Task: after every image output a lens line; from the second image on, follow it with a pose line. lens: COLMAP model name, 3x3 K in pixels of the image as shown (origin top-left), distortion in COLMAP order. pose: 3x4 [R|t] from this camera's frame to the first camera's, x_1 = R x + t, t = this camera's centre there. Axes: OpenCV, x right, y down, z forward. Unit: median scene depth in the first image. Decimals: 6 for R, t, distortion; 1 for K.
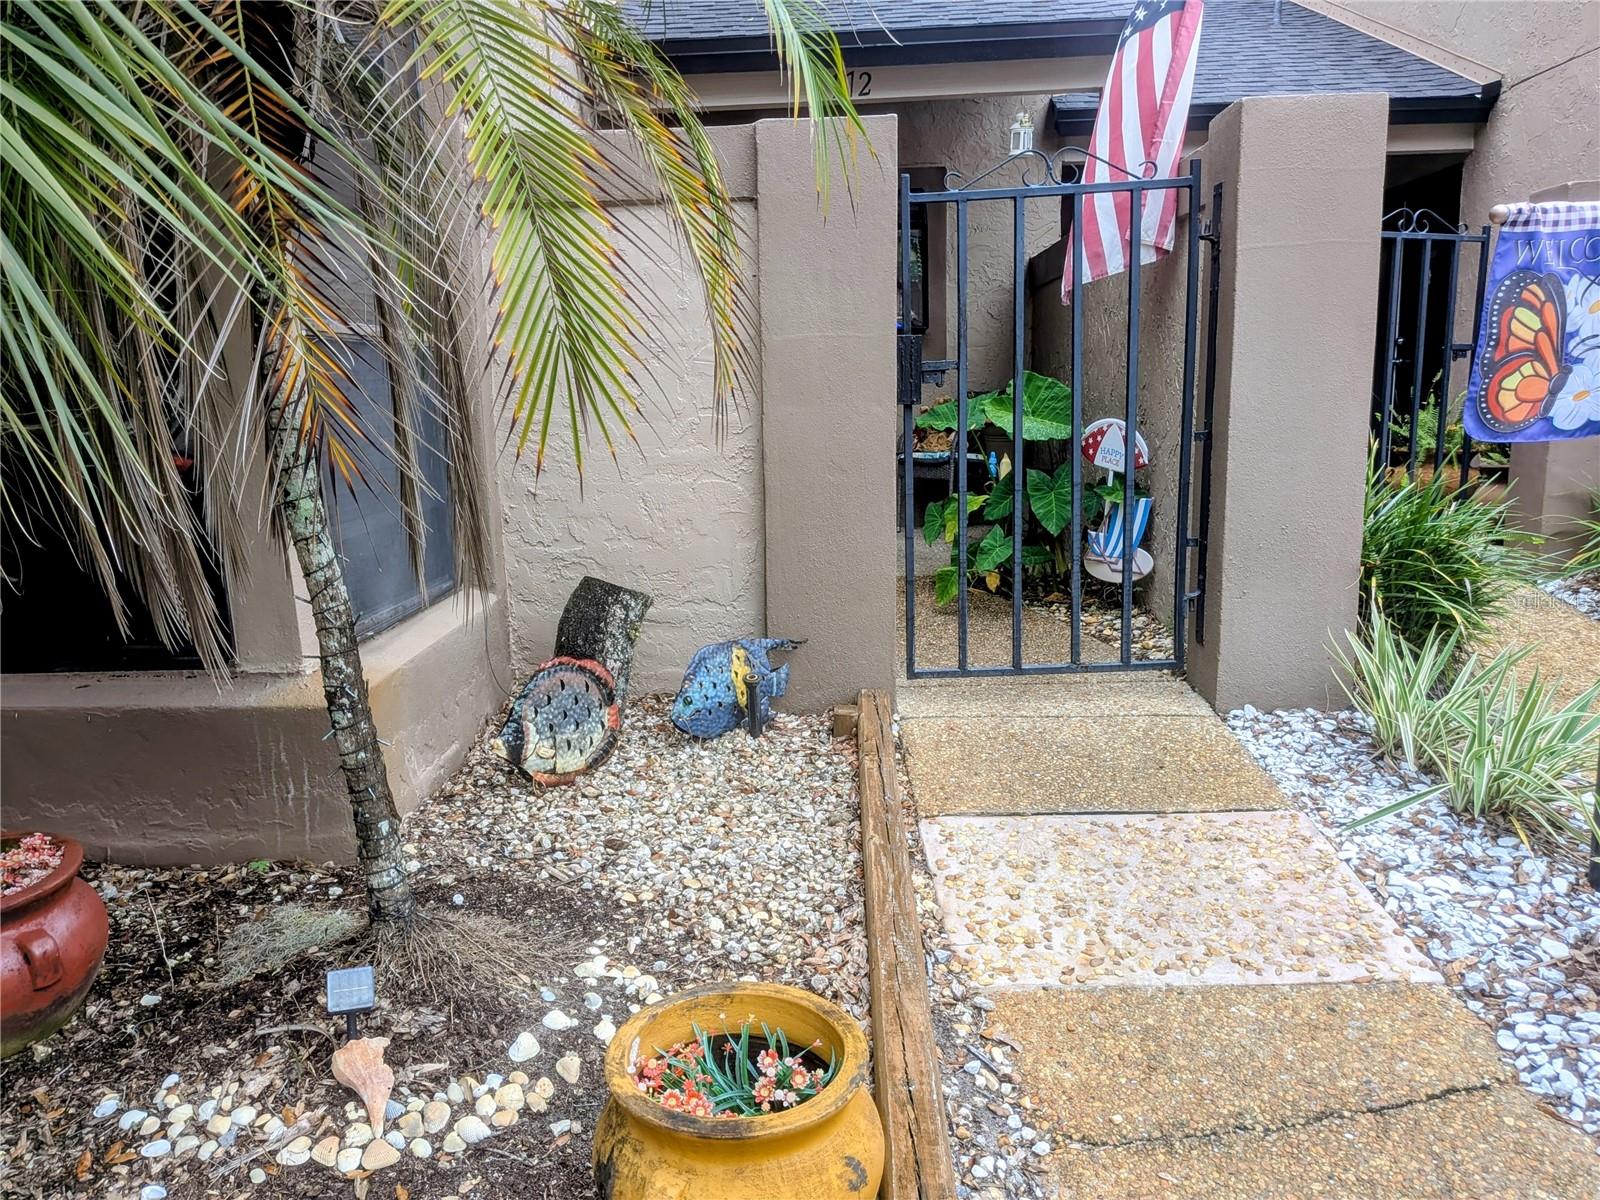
lens RADIAL K [[1179.2, 0, 793.5], [0, 1179.2, 608.0], [0, 0, 1]] dist [0.067575, -0.105751]
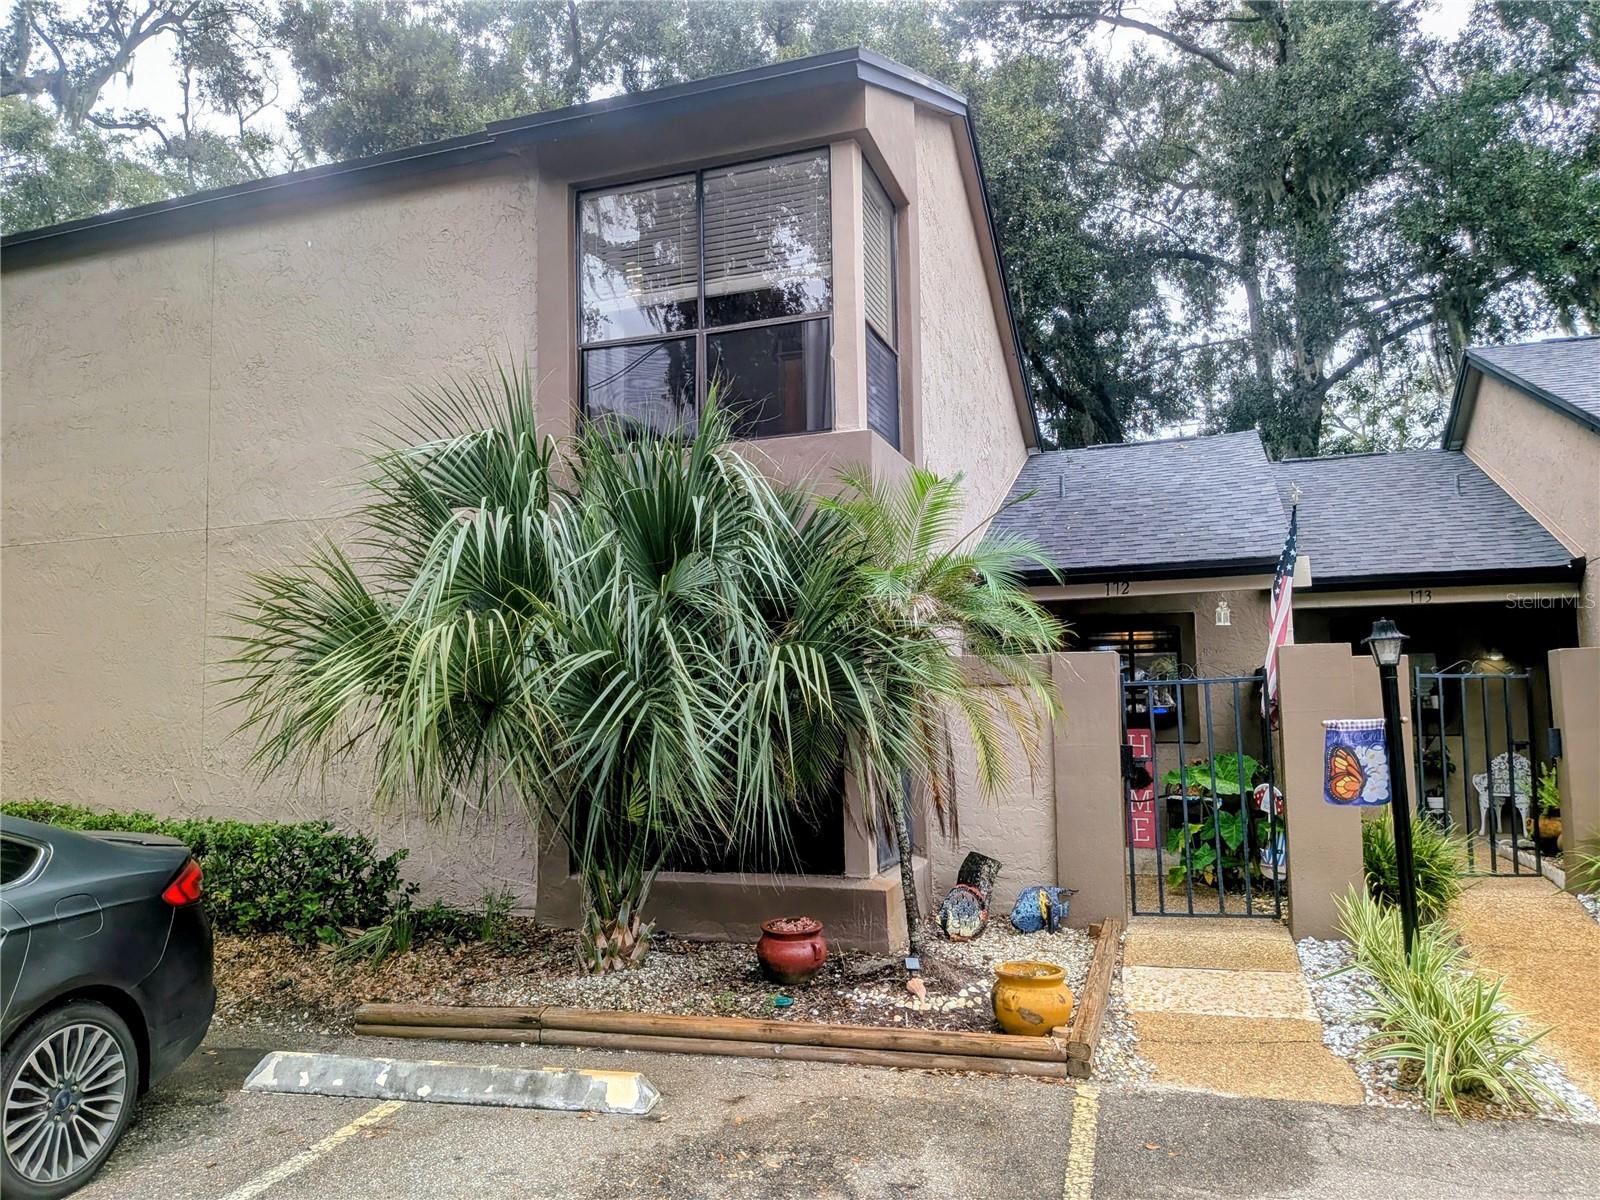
lens RADIAL K [[1179.2, 0, 784.8], [0, 1179.2, 606.3], [0, 0, 1]] dist [0.067575, -0.105751]
pose [[0.959282, -0.011815, -0.282204, 0.125725], [-0.064859, 0.963212, -0.260797, 0.139749], [0.274904, 0.268481, 0.923226, -1.336240]]
